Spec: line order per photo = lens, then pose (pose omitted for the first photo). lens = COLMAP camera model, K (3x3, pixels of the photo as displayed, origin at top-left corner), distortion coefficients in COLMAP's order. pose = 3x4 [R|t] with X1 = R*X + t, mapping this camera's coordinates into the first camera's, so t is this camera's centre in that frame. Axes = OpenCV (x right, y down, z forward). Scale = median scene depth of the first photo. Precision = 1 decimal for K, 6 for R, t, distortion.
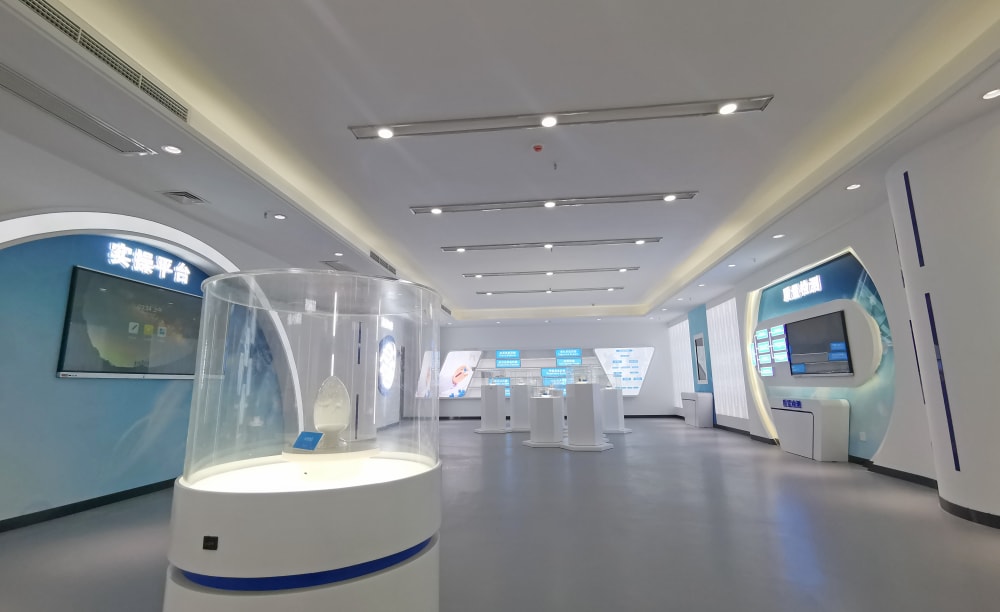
lens RADIAL K [[457.1, 0, 495.7], [0, 457.1, 302.4], [0, 0, 1]] dist [0.010770, -0.001028]
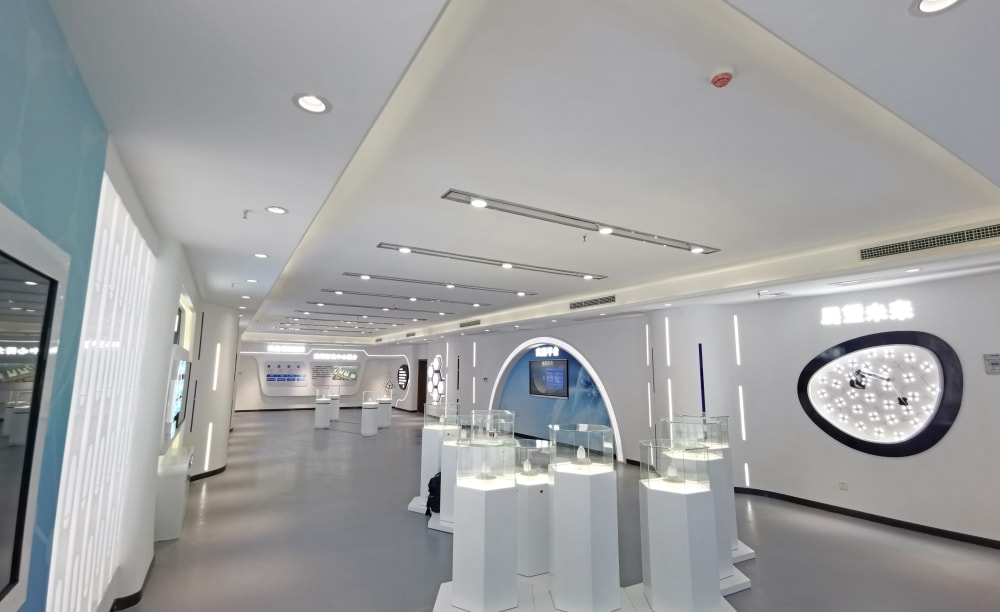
lens RADIAL K [[457.1, 0, 491.0], [0, 457.1, 309.6], [0, 0, 1]] dist [0.010770, -0.001028]
pose [[-0.801110, -0.074961, -0.593805, 0.603325], [0.107268, 0.958080, -0.265663, 0.197920], [0.588827, -0.276521, -0.759486, 1.682398]]
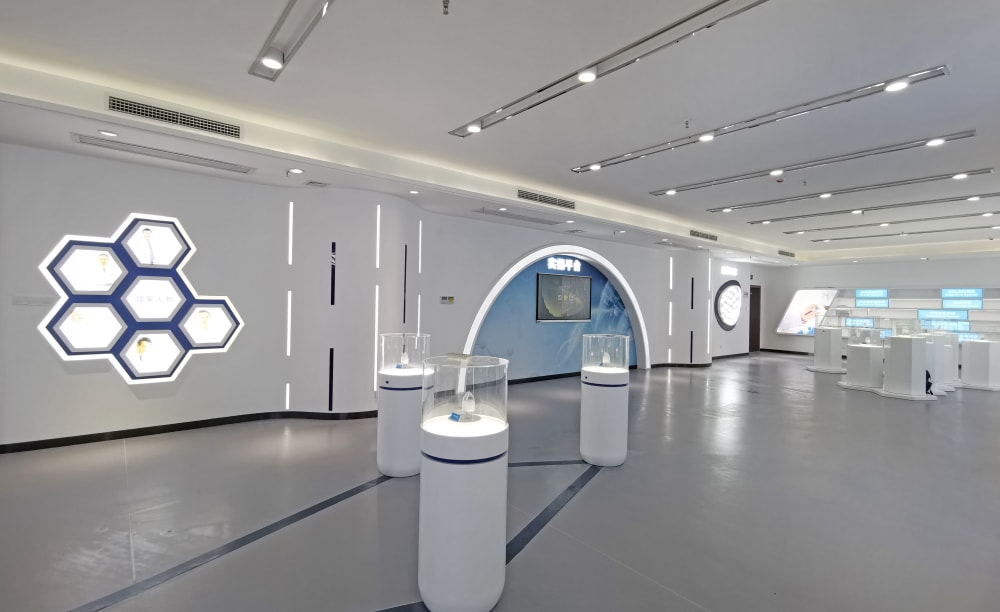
lens RADIAL K [[457.1, 0, 500.0], [0, 457.1, 306.6], [0, 0, 1]] dist [0.010770, -0.001028]
pose [[0.717542, 0.030011, -0.695868, 0.253147], [0.097617, 0.984877, 0.143134, -0.128512], [0.689640, -0.170633, 0.703762, -0.359114]]
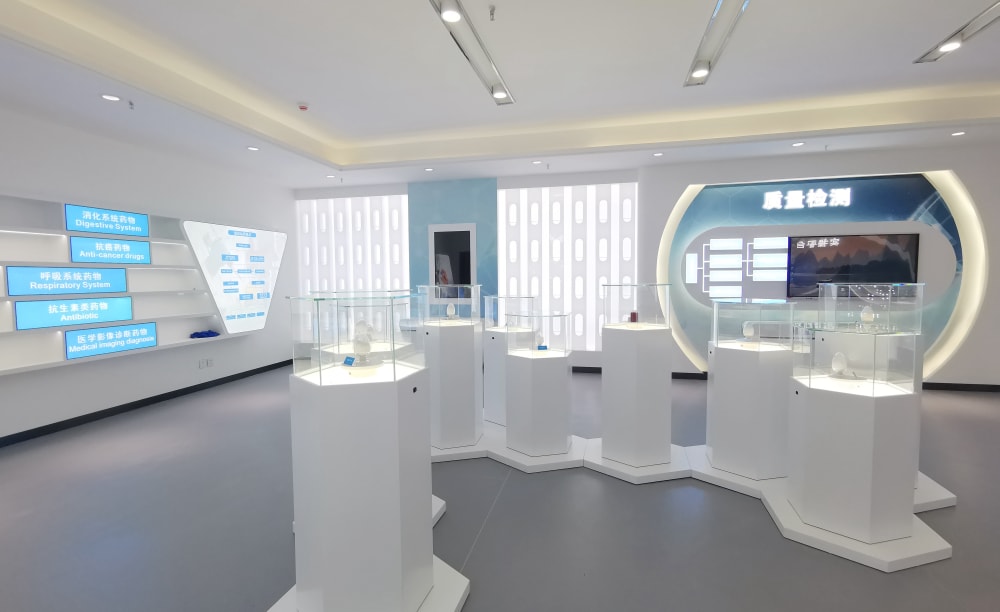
lens RADIAL K [[457.1, 0, 491.4], [0, 457.1, 303.8], [0, 0, 1]] dist [0.010770, -0.001028]
pose [[0.127955, -0.046386, 0.990695, -0.234715], [-0.170562, 0.982994, 0.068055, 0.178869], [-0.977004, -0.177683, 0.117867, 1.242888]]
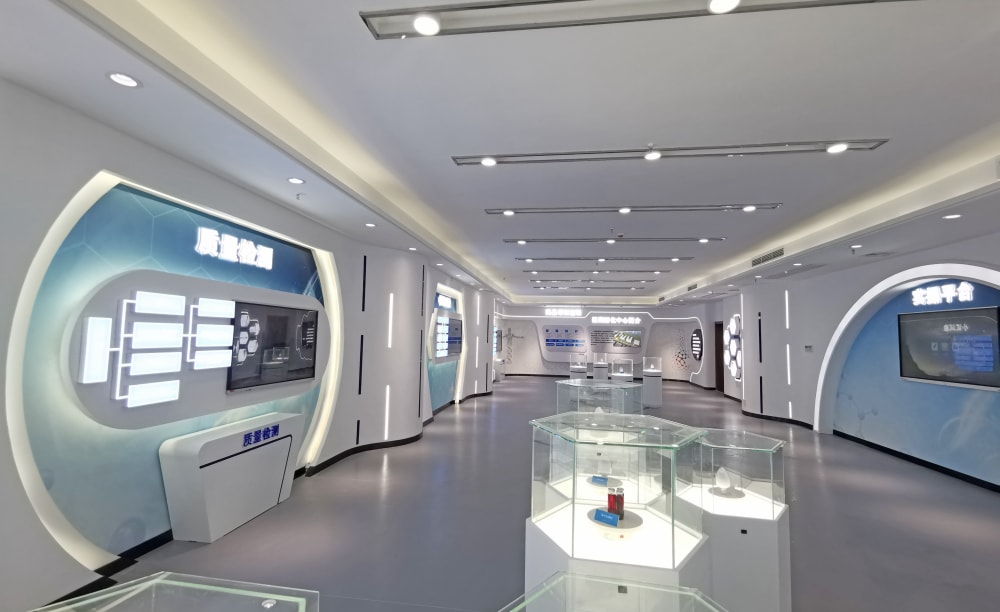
lens RADIAL K [[457.1, 0, 497.6], [0, 457.1, 305.4], [0, 0, 1]] dist [0.010770, -0.001028]
pose [[-0.999582, -0.007823, 0.027818, 0.258456], [-0.014385, 0.969617, -0.244205, 0.163991], [-0.025063, -0.244503, -0.969325, 1.357376]]
